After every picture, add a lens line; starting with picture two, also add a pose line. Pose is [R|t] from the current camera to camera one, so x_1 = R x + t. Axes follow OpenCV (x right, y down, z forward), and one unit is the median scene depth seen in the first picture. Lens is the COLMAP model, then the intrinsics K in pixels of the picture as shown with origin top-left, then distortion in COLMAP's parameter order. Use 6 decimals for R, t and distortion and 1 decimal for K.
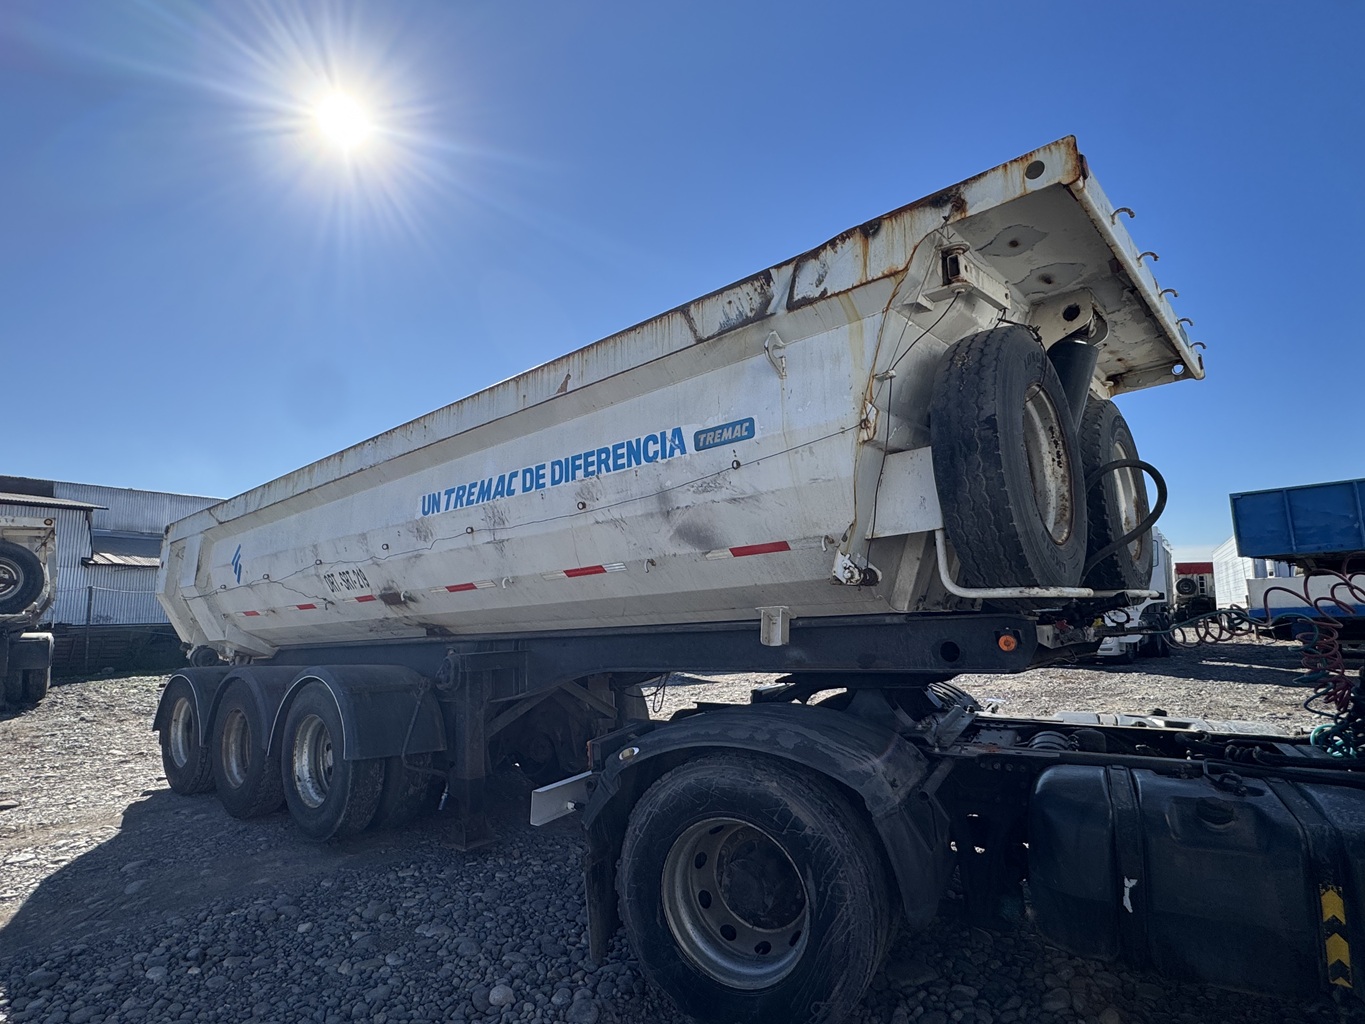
lens RADIAL K [[752.4, 0, 682.5], [0, 752.4, 512.0], [0, 0, 1]] dist [-0.002817, -0.000806]
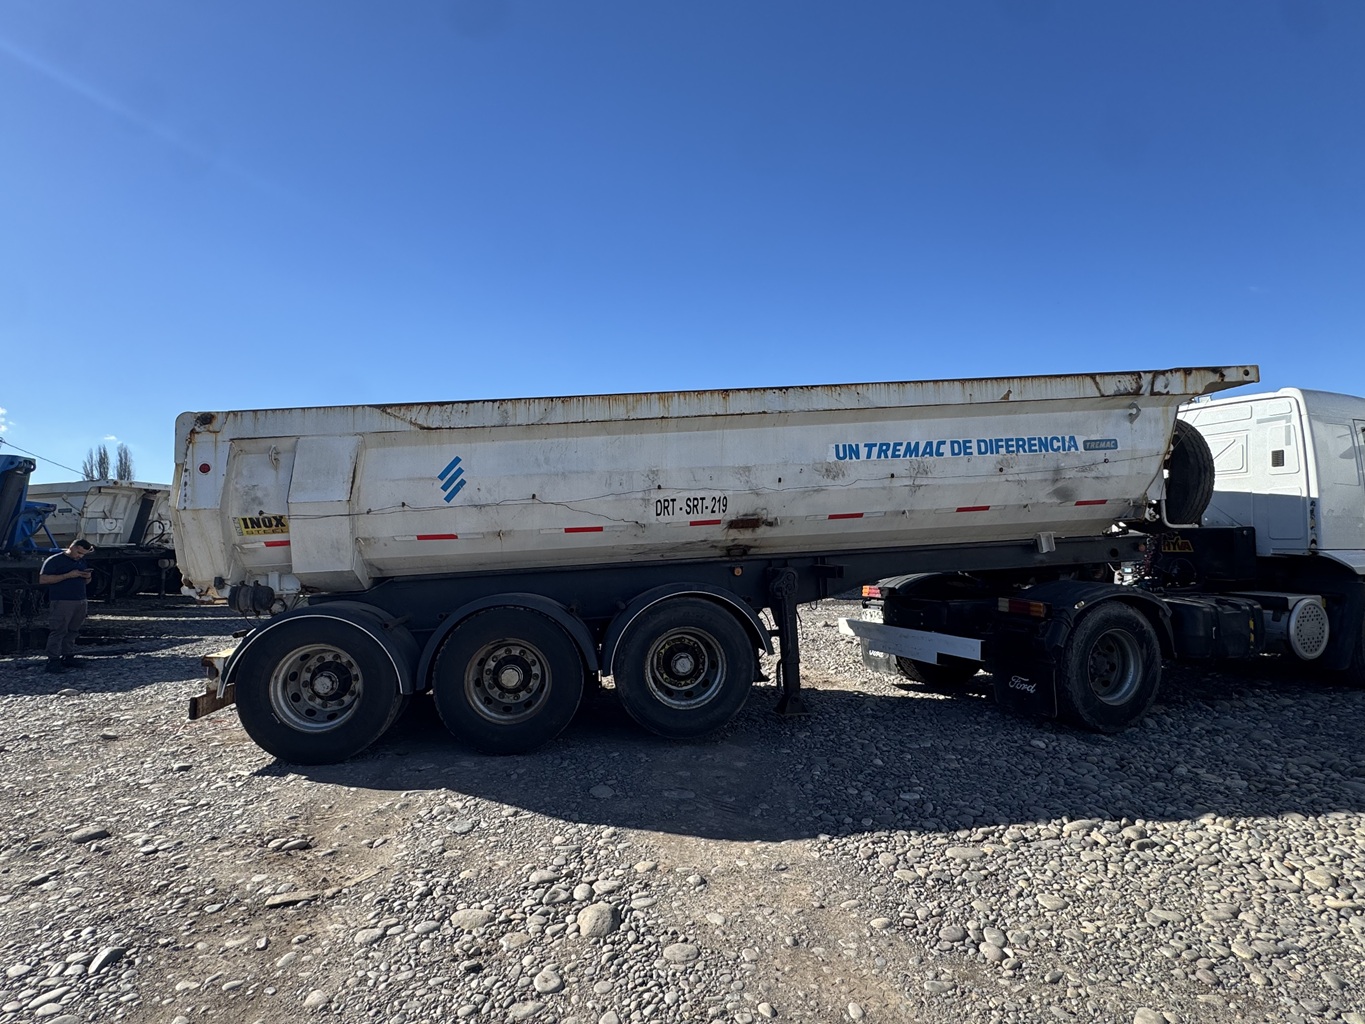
lens RADIAL K [[710.3, 0, 682.5], [0, 710.3, 512.0], [0, 0, 1]] dist [0.002567, 0.000768]
pose [[0.669030, 0.042020, 0.742047, -1.821439], [-0.090941, 0.995527, 0.025619, 0.111466], [-0.737651, -0.084623, 0.669858, 0.472927]]
